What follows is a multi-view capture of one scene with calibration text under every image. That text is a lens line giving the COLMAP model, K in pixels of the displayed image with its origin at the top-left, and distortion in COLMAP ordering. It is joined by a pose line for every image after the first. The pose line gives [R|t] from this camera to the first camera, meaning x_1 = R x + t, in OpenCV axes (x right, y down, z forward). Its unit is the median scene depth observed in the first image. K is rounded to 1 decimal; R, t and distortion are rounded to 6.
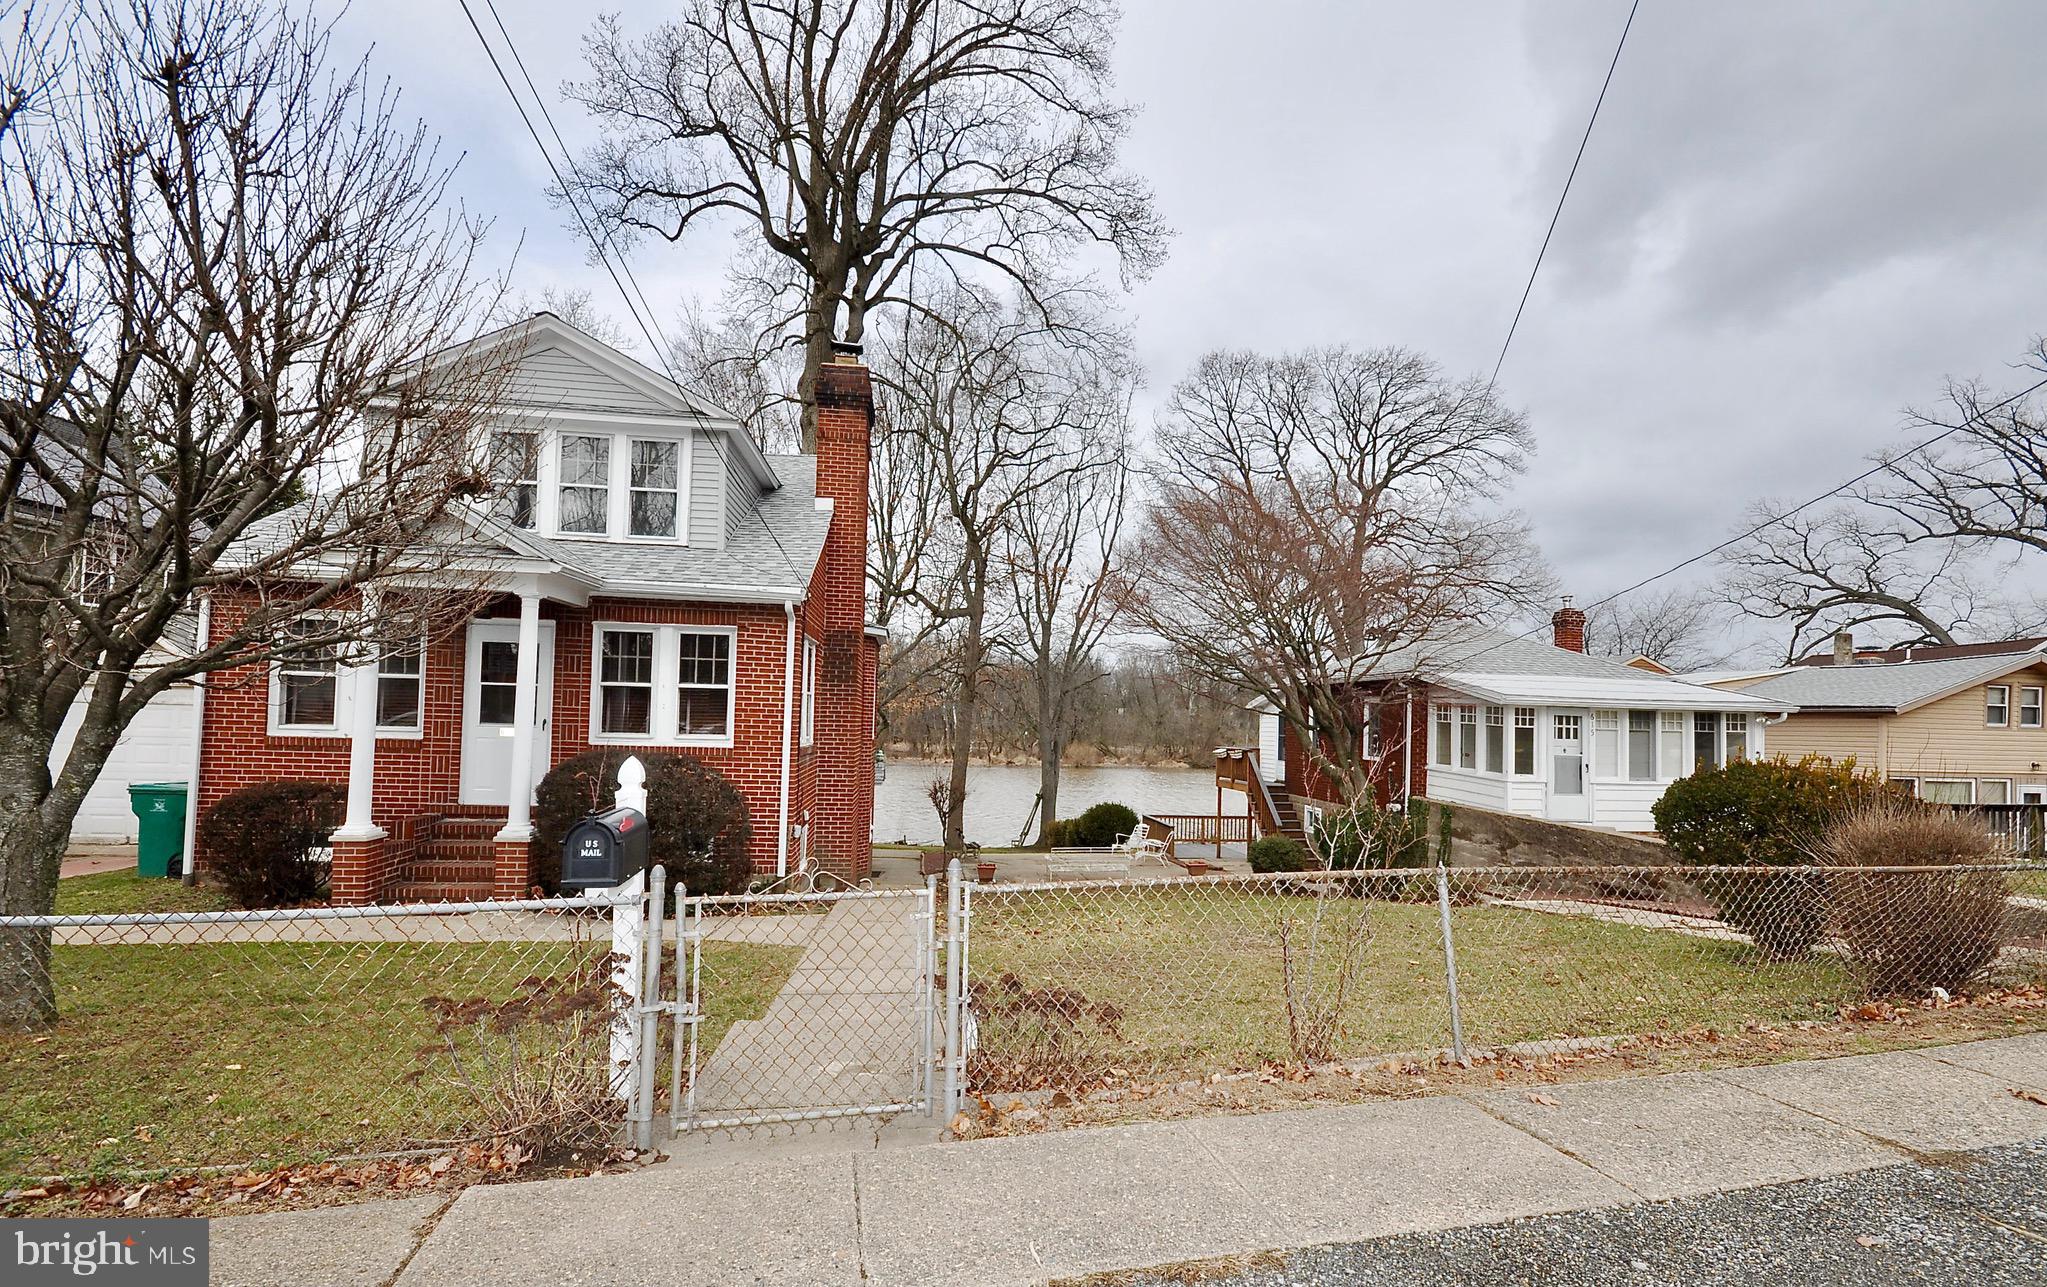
lens RADIAL K [[910.6, 0, 1038.9], [0, 910.6, 696.6], [0, 0, 1]] dist [-0.000966, -0.000484]
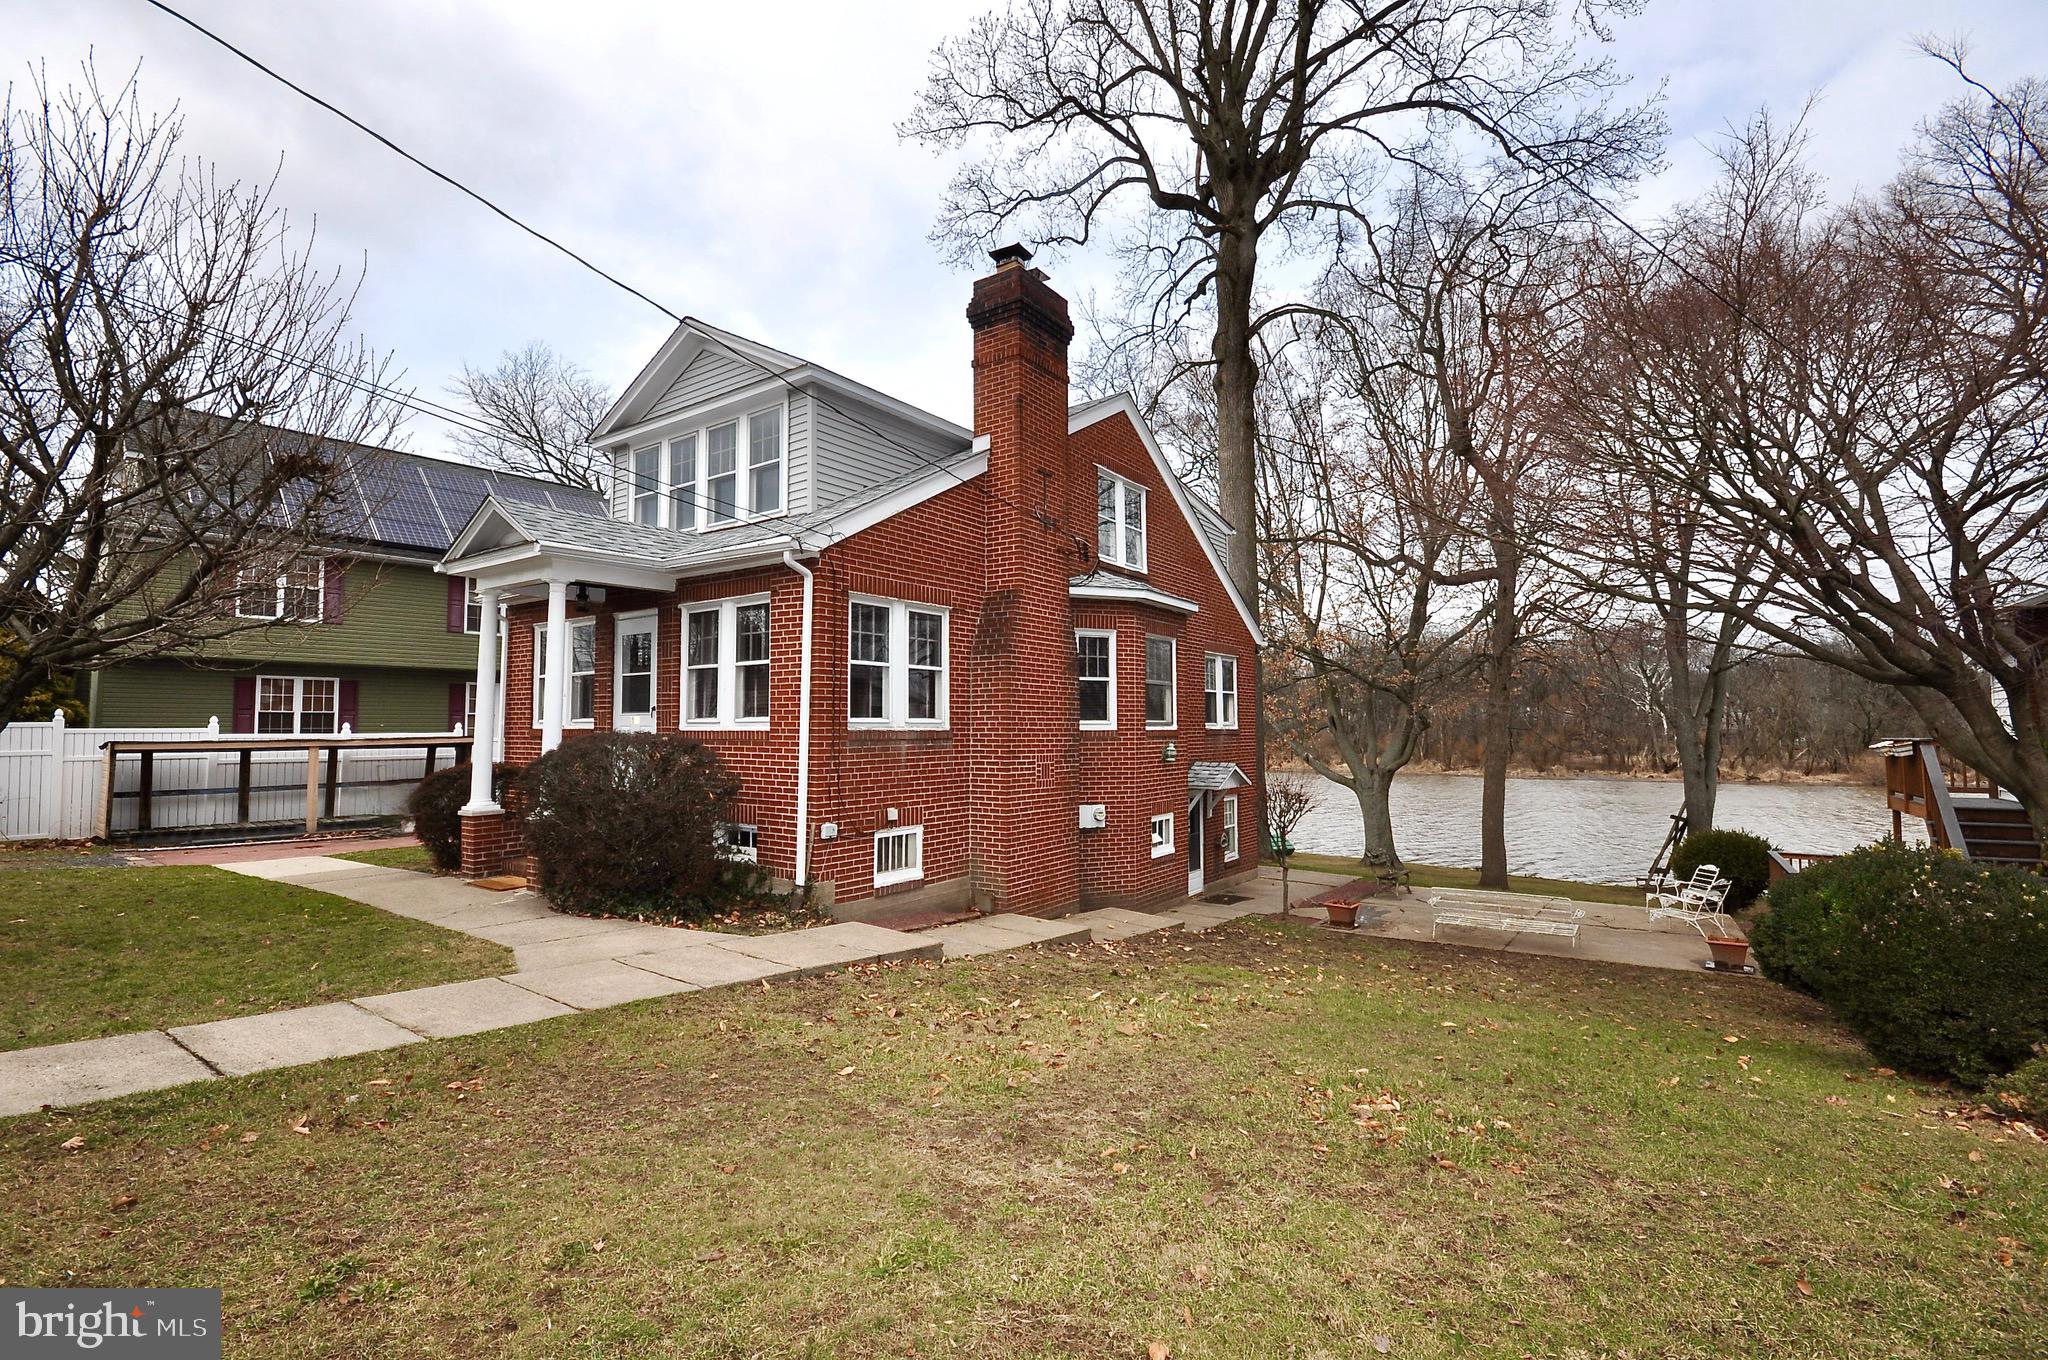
lens RADIAL K [[894.3, 0, 1019.3], [0, 894.3, 680.4], [0, 0, 1]] dist [-0.000668, -0.000231]
pose [[0.732200, -0.063221, -0.678149, 0.193105], [0.039604, 0.997950, -0.050274, 0.027969], [0.679937, 0.009954, 0.733203, 0.245831]]
